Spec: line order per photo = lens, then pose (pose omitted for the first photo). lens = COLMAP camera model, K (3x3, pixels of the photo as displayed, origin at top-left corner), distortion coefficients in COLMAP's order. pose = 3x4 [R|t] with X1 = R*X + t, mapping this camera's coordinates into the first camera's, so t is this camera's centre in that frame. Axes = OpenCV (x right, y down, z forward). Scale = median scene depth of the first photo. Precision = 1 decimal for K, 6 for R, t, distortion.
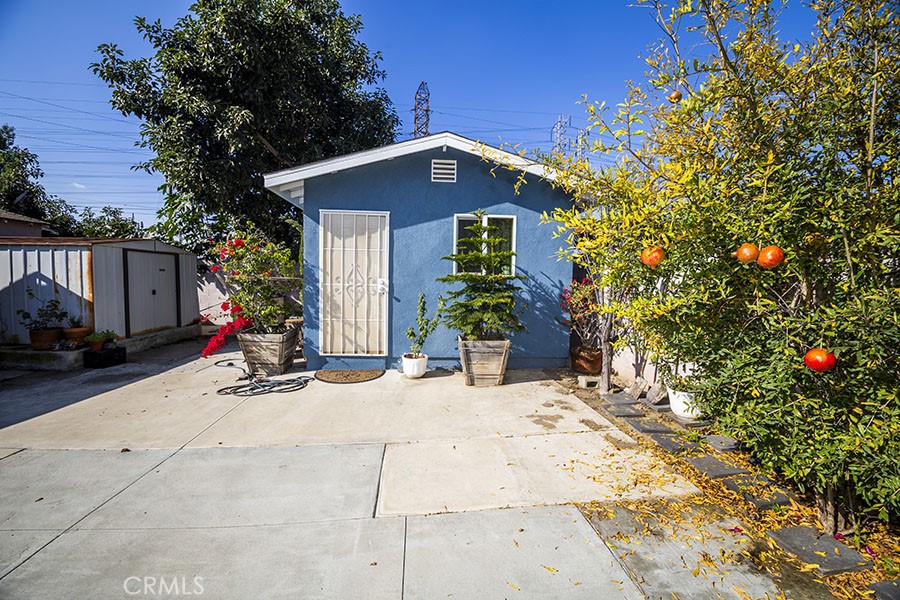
lens RADIAL K [[355.9, 0, 445.8], [0, 355.9, 294.1], [0, 0, 1]] dist [-0.026163, -0.005993]
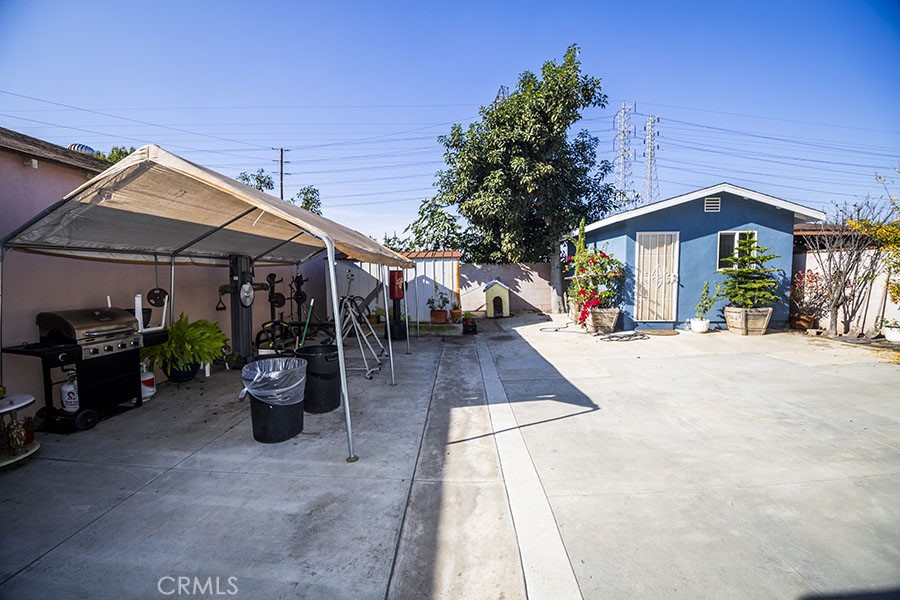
lens RADIAL K [[355.9, 0, 445.8], [0, 355.9, 294.1], [0, 0, 1]] dist [-0.026163, -0.005993]
pose [[0.992944, -0.024944, -0.115931, -1.027217], [0.027445, 0.999423, 0.020033, -0.008865], [0.115365, -0.023073, 0.993055, -0.711644]]
